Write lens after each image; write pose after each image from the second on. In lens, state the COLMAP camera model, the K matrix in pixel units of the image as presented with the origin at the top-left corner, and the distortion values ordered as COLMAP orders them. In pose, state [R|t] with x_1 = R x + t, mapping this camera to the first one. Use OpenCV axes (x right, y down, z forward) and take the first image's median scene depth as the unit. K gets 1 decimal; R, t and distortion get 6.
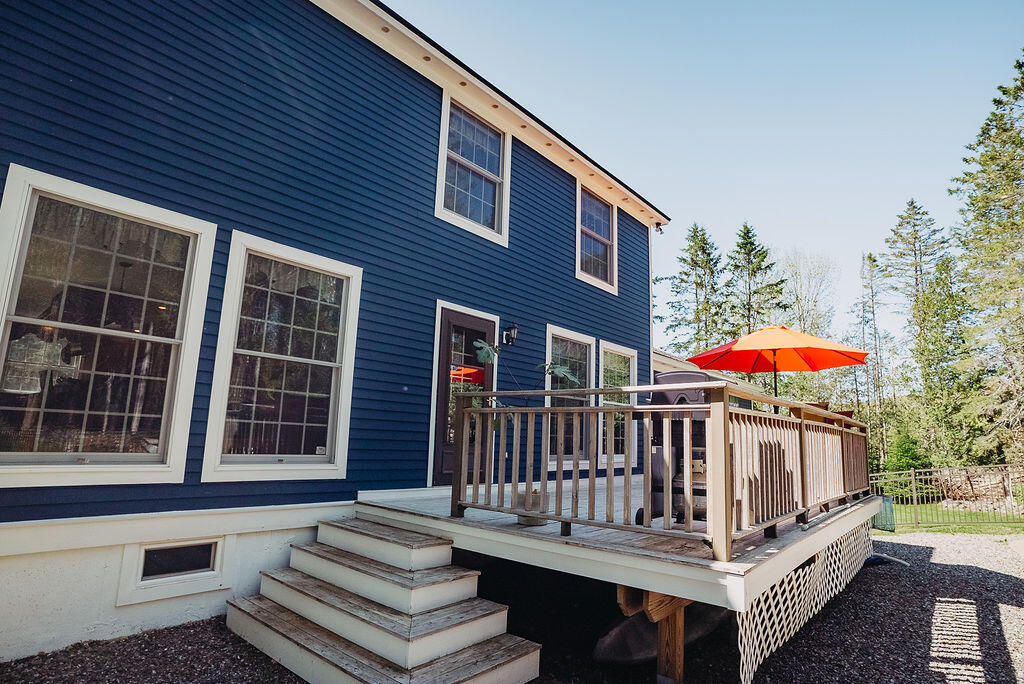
lens RADIAL K [[504.9, 0, 512.0], [0, 504.9, 342.0], [0, 0, 1]] dist [-0.043699, 0.000404]
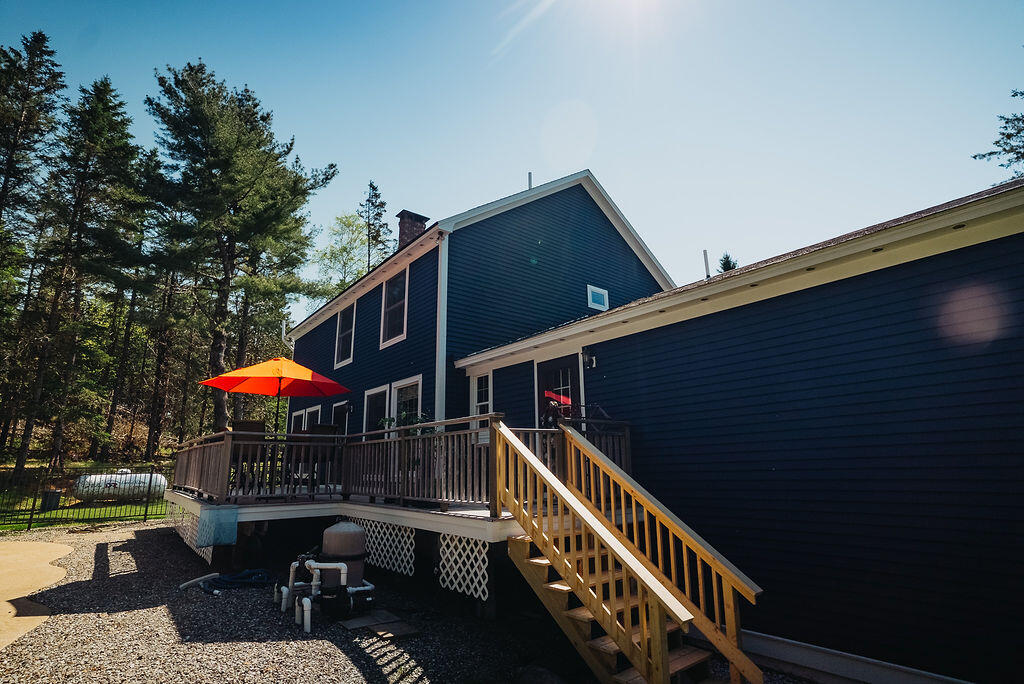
lens RADIAL K [[504.9, 0, 512.0], [0, 504.9, 342.0], [0, 0, 1]] dist [-0.043699, 0.000404]
pose [[-0.201856, -0.256667, -0.945186, 1.527154], [0.181155, 0.938615, -0.293571, 0.377084], [0.962516, -0.230484, -0.142968, 1.693290]]
